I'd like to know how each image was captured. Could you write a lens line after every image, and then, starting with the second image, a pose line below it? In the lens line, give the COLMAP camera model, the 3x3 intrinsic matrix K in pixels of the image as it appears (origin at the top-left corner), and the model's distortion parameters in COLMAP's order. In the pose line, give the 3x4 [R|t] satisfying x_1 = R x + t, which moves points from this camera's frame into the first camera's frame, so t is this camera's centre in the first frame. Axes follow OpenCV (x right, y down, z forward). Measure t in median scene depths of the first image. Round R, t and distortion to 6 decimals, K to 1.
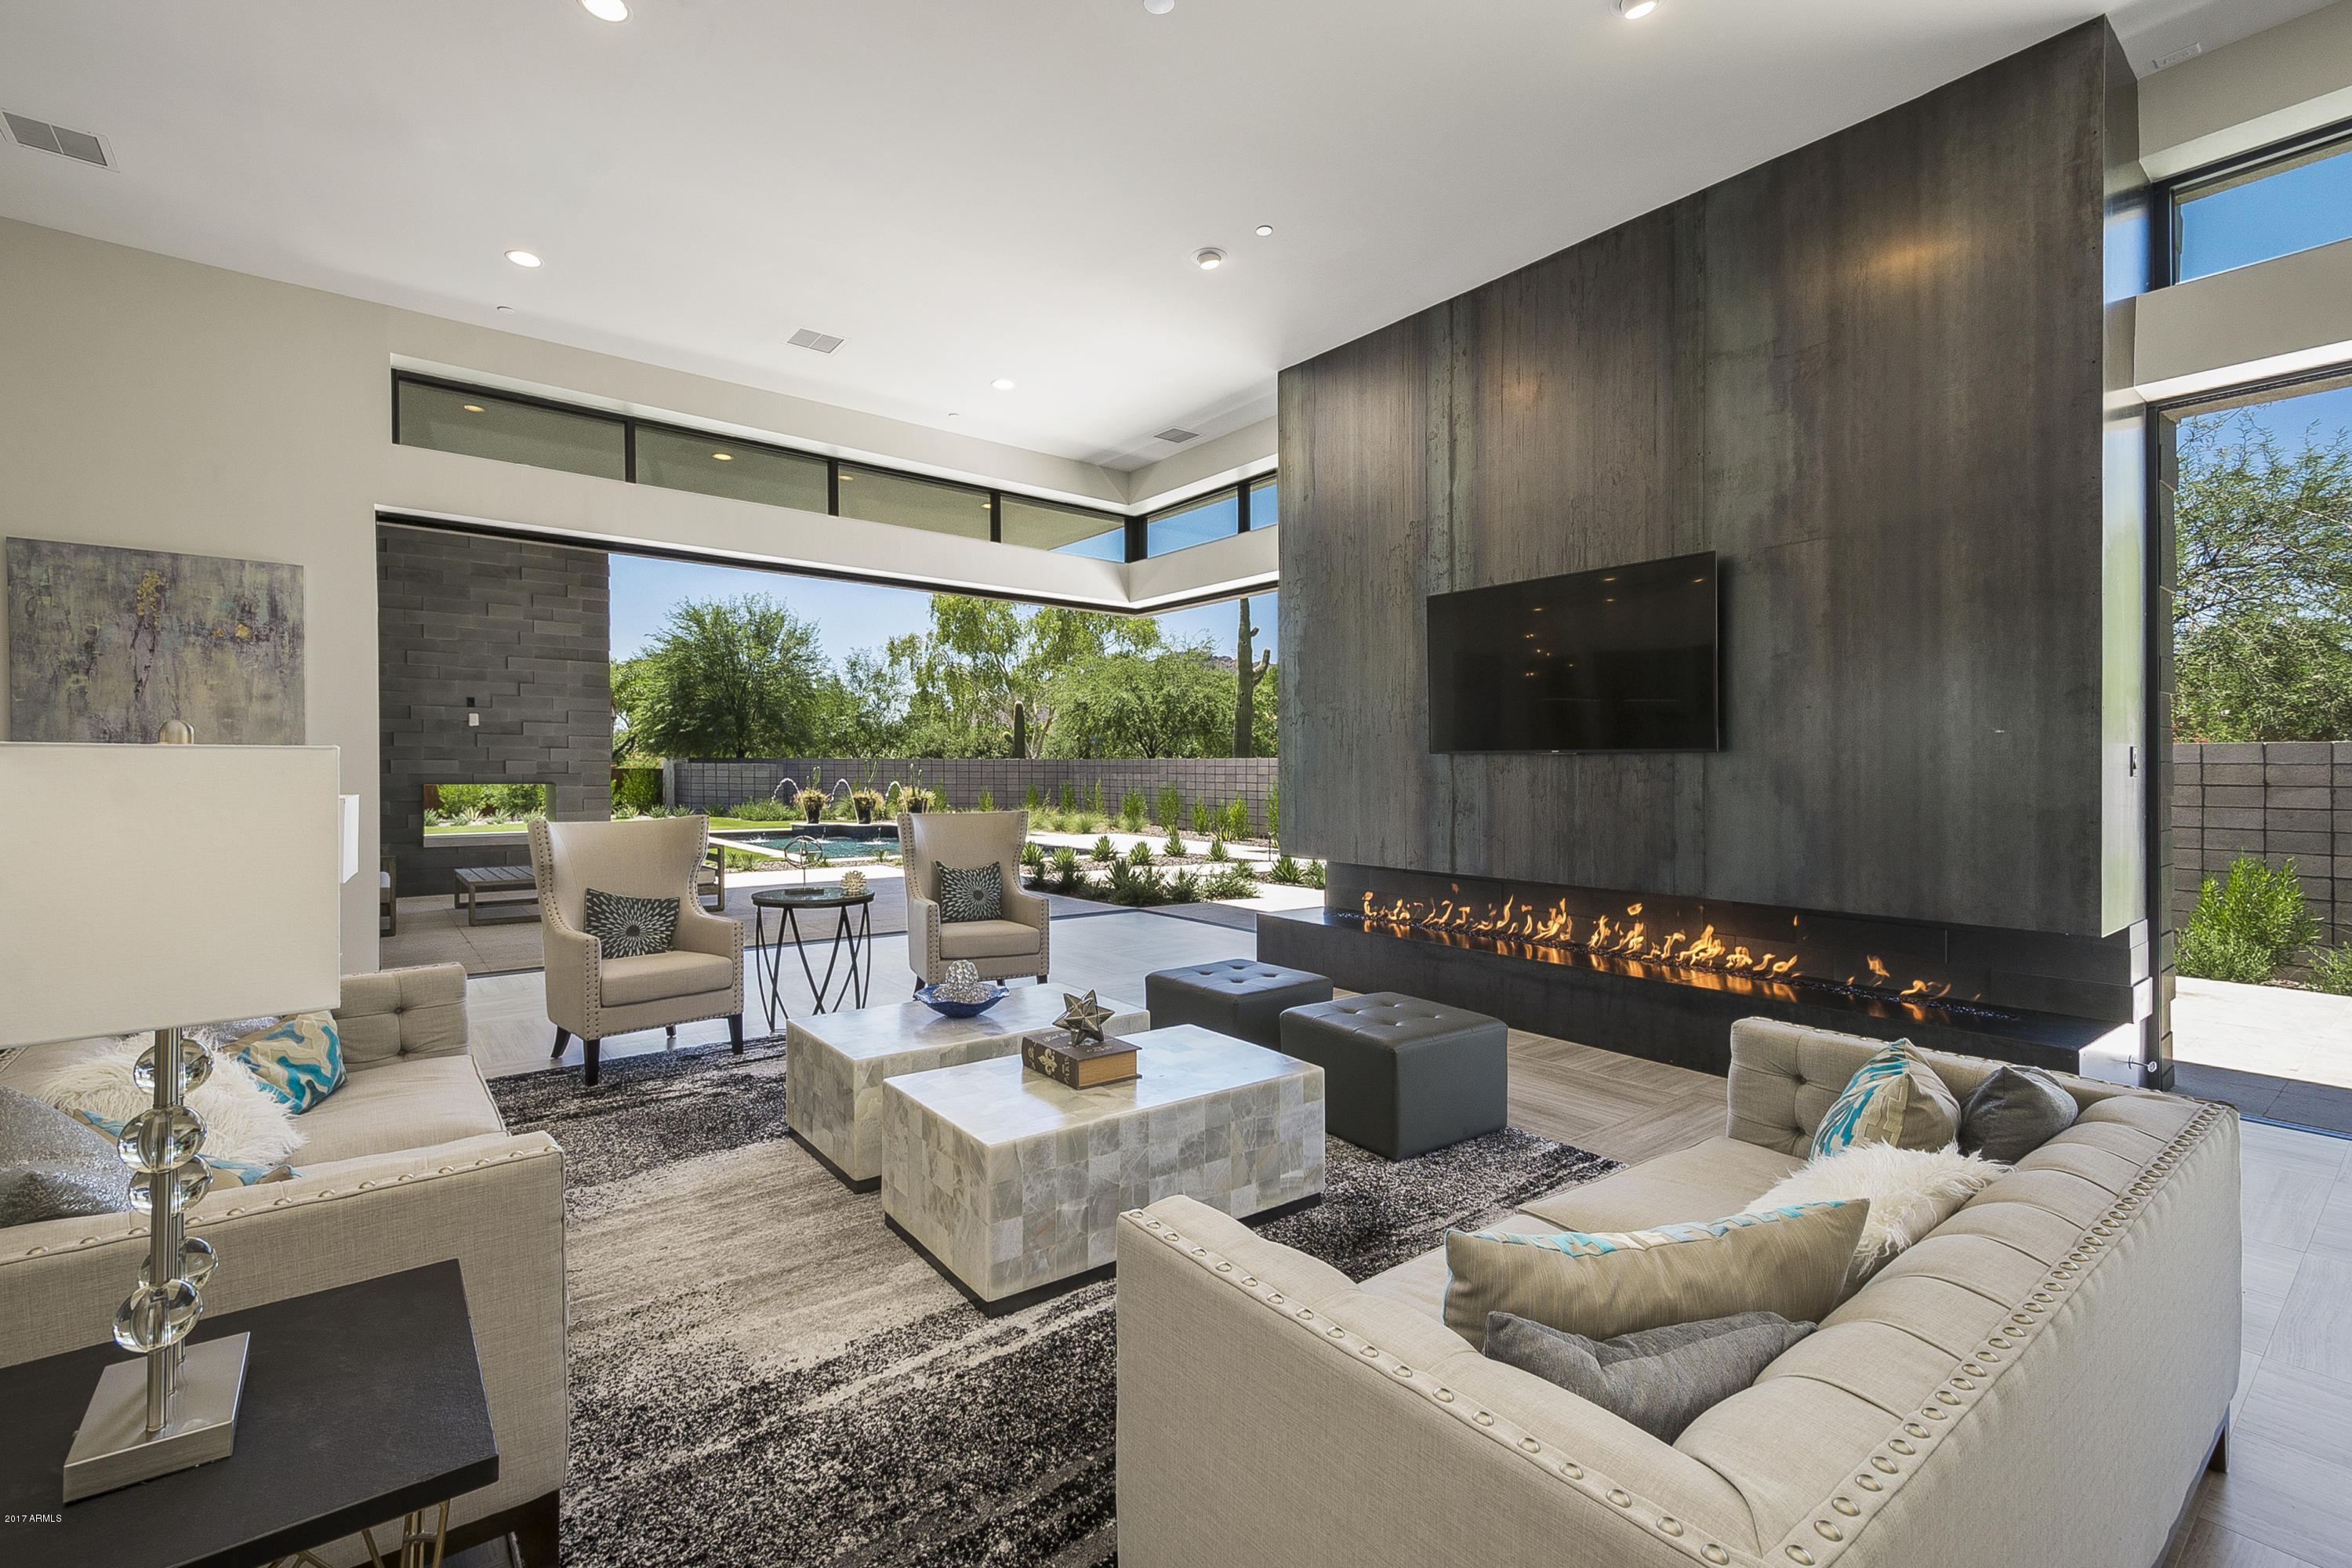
lens RADIAL K [[1031.5, 0, 1163.6], [0, 1031.5, 788.0], [0, 0, 1]] dist [0.002745, -0.000723]
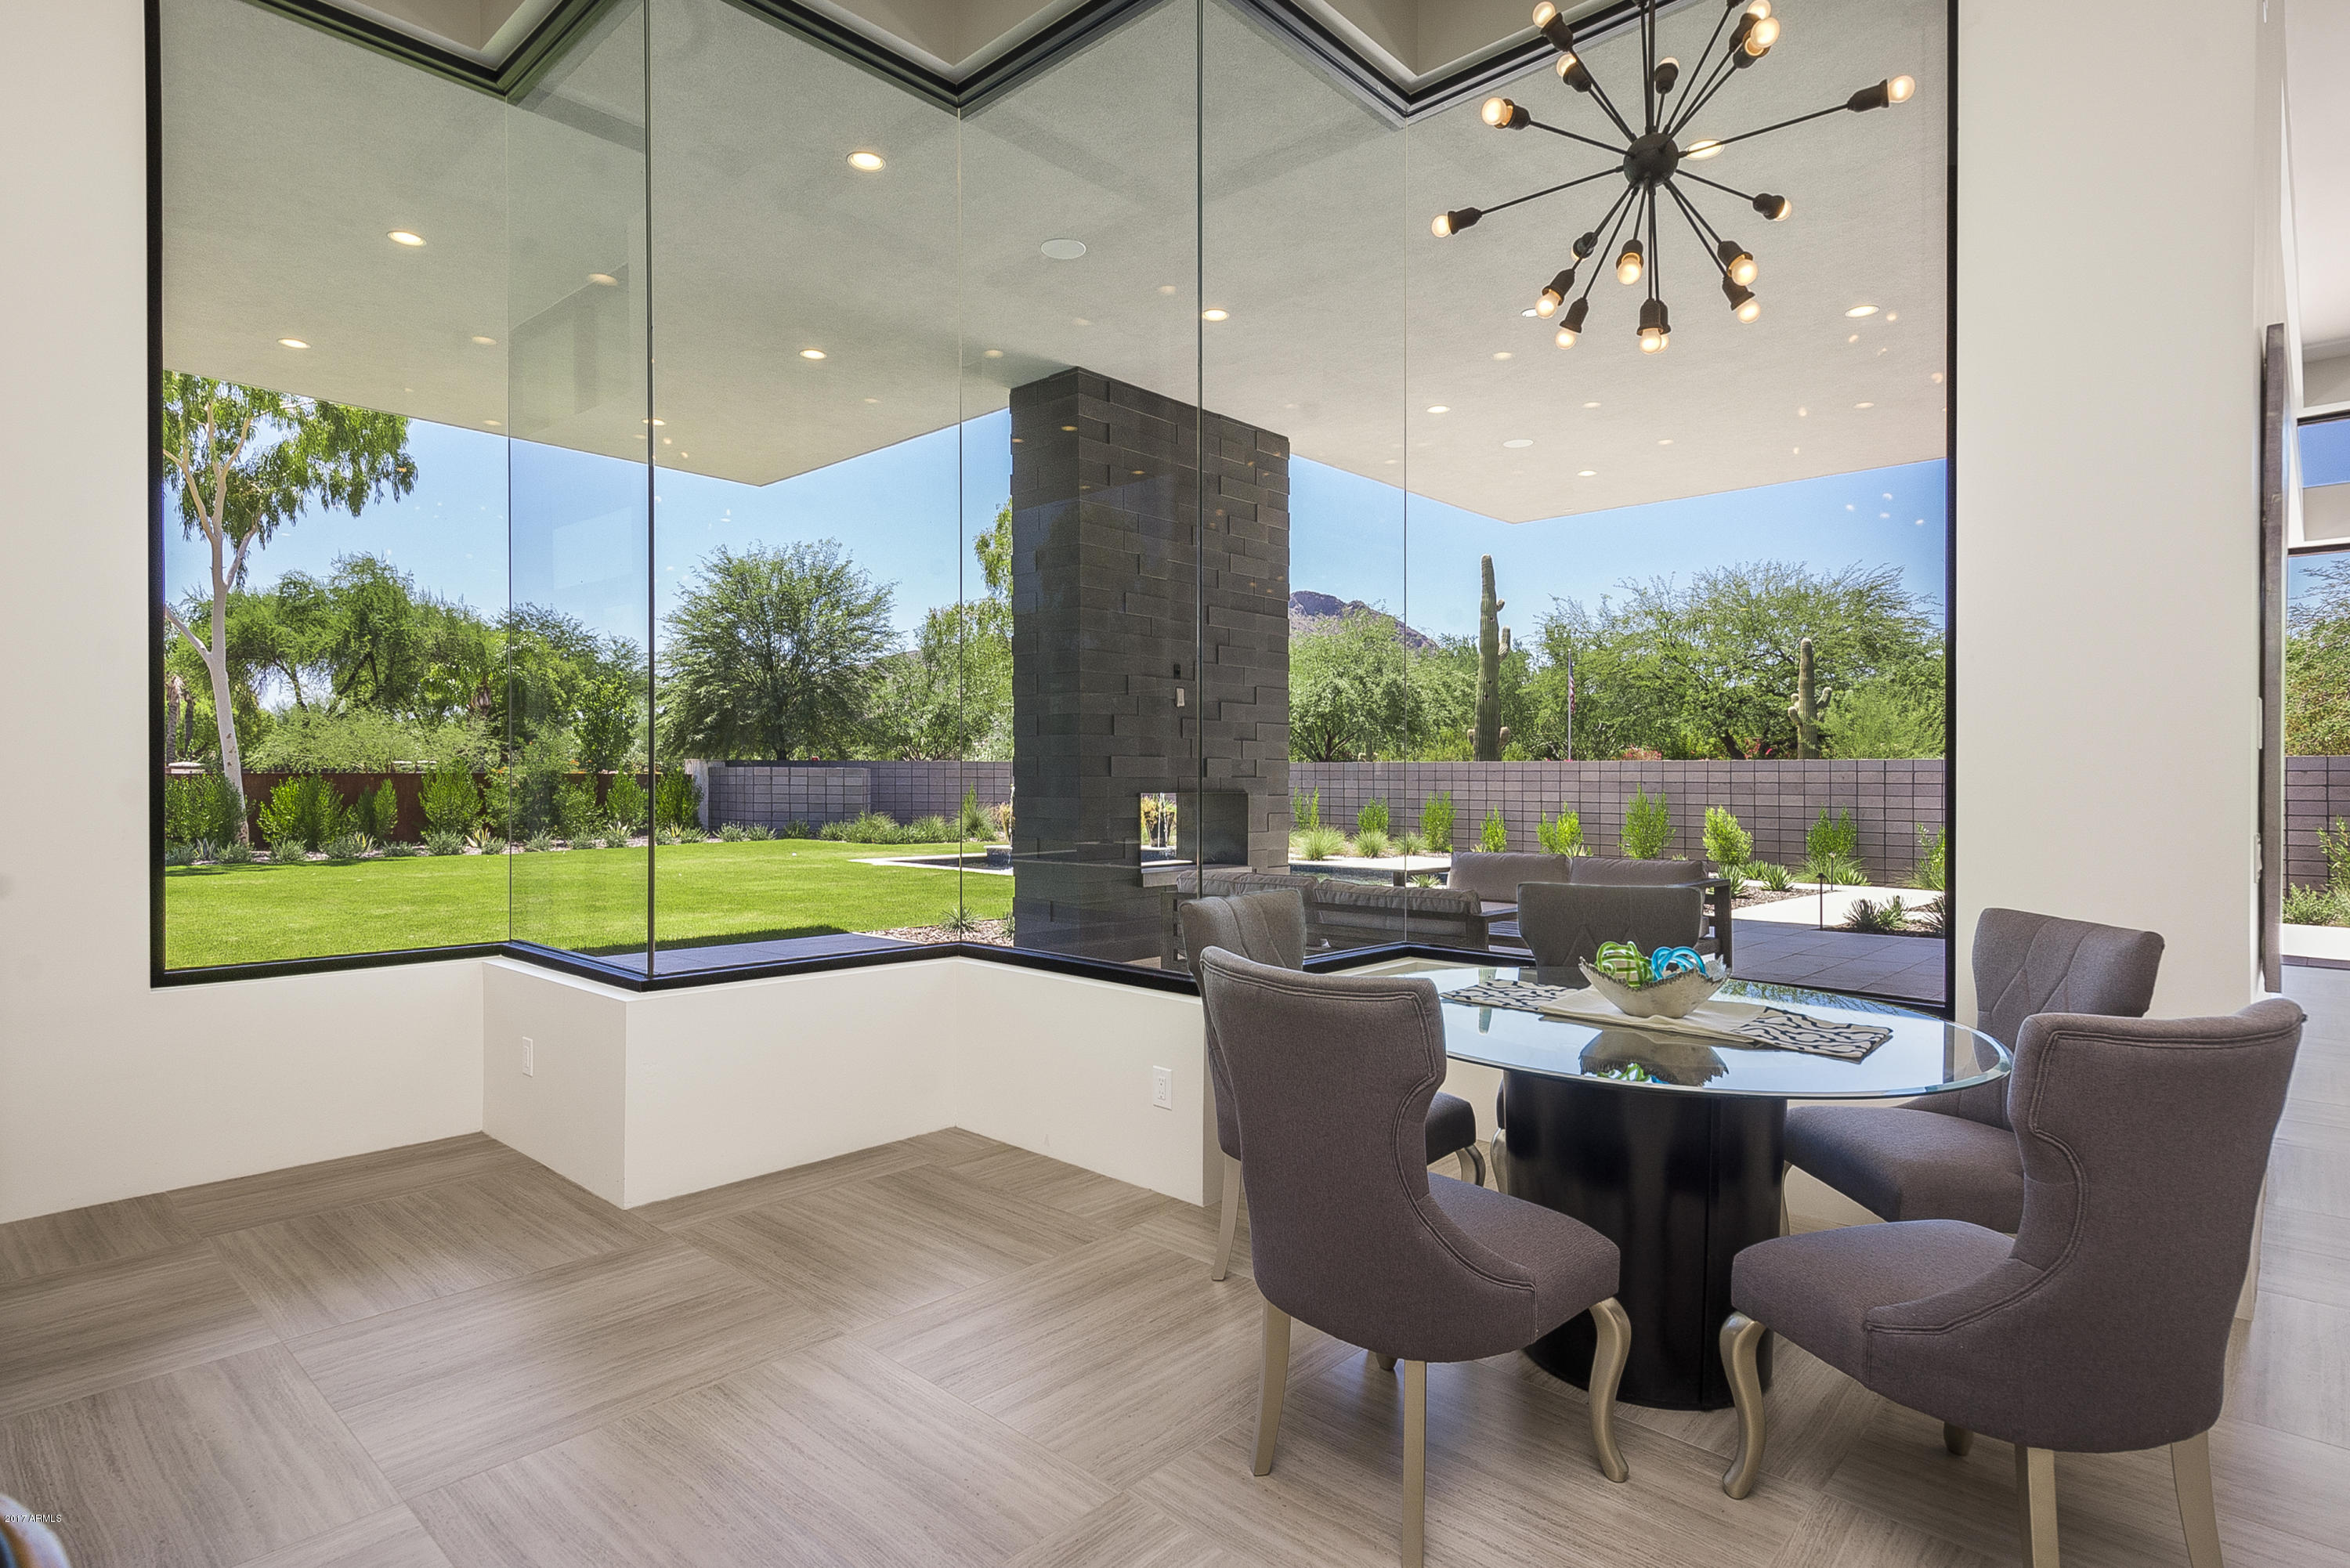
lens RADIAL K [[1231.8, 0, 1168.2], [0, 1231.8, 775.9], [0, 0, 1]] dist [0.002696, 0.000711]
pose [[0.987734, 0.000499, 0.156142, -0.322769], [0.002370, 0.999832, -0.018189, -0.000126], [-0.156125, 0.018336, 0.987567, 0.083260]]
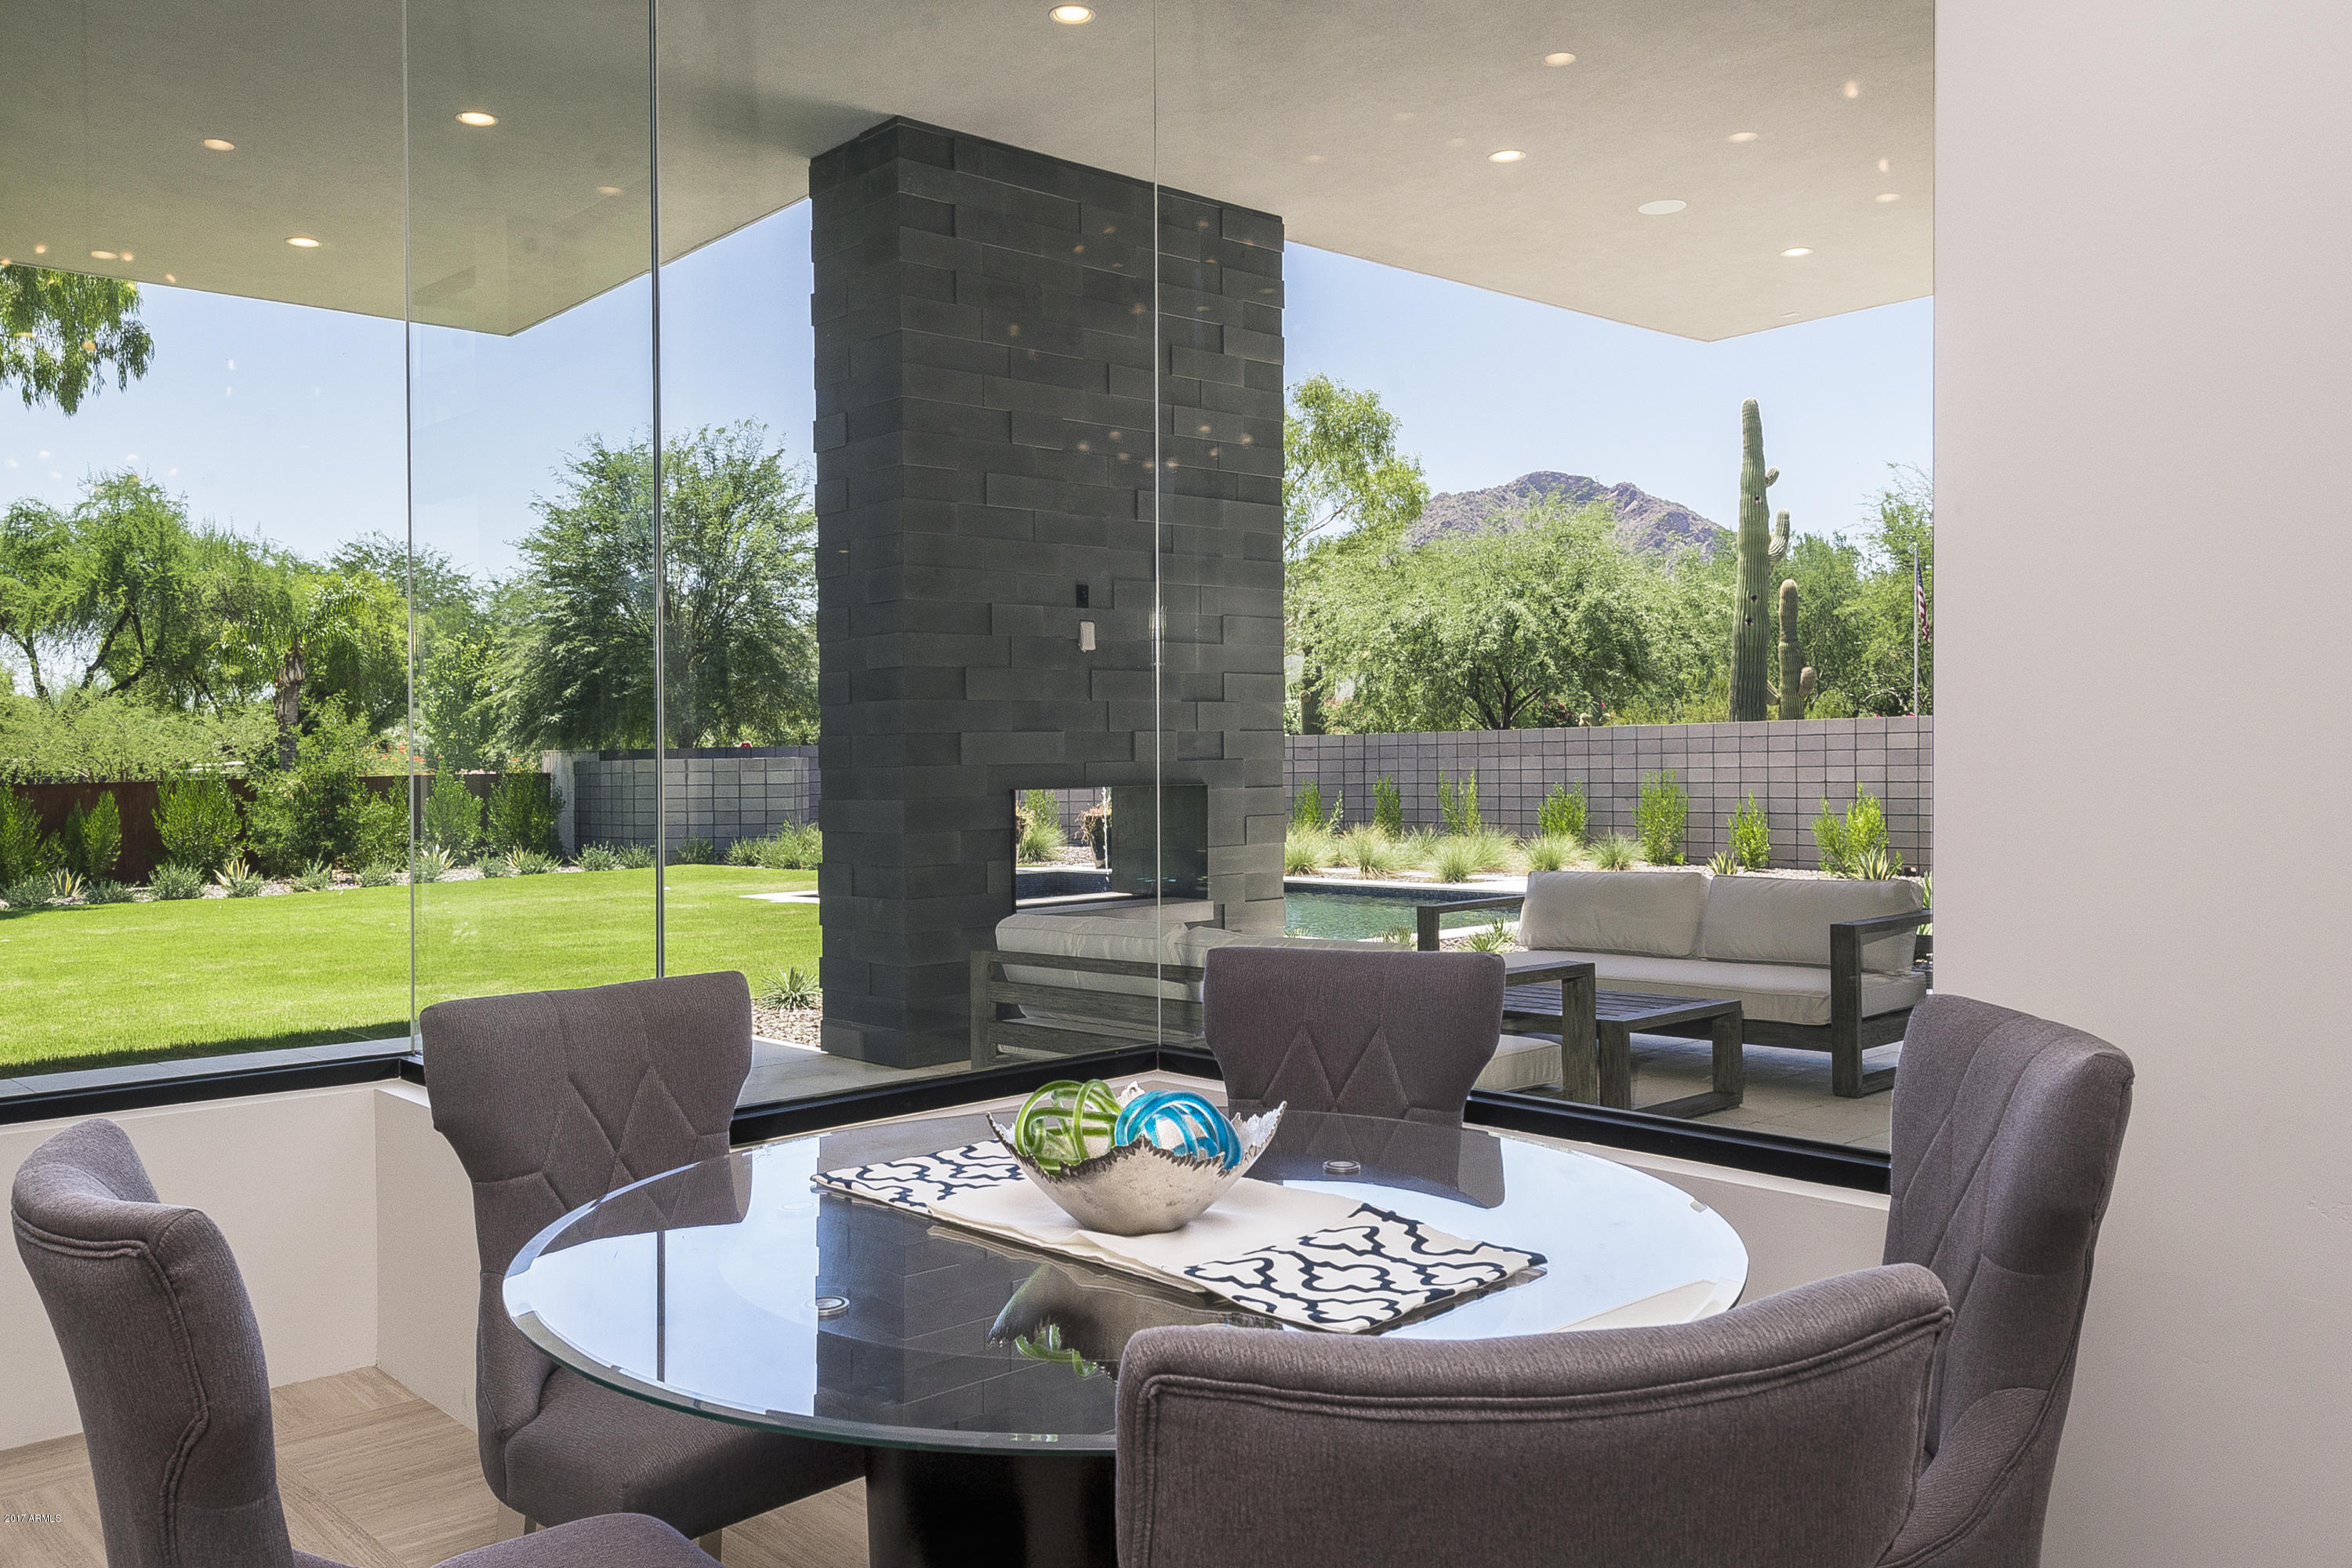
lens RADIAL K [[1828.0, 0, 1176.0], [0, 1828.0, 784.0], [0, 0, 1]] dist [0.002455, -0.007666]
pose [[0.997440, -0.026195, 0.066535, -0.275154], [0.026585, 0.999634, -0.004985, -0.000186], [-0.066380, 0.006741, 0.997772, 0.099028]]
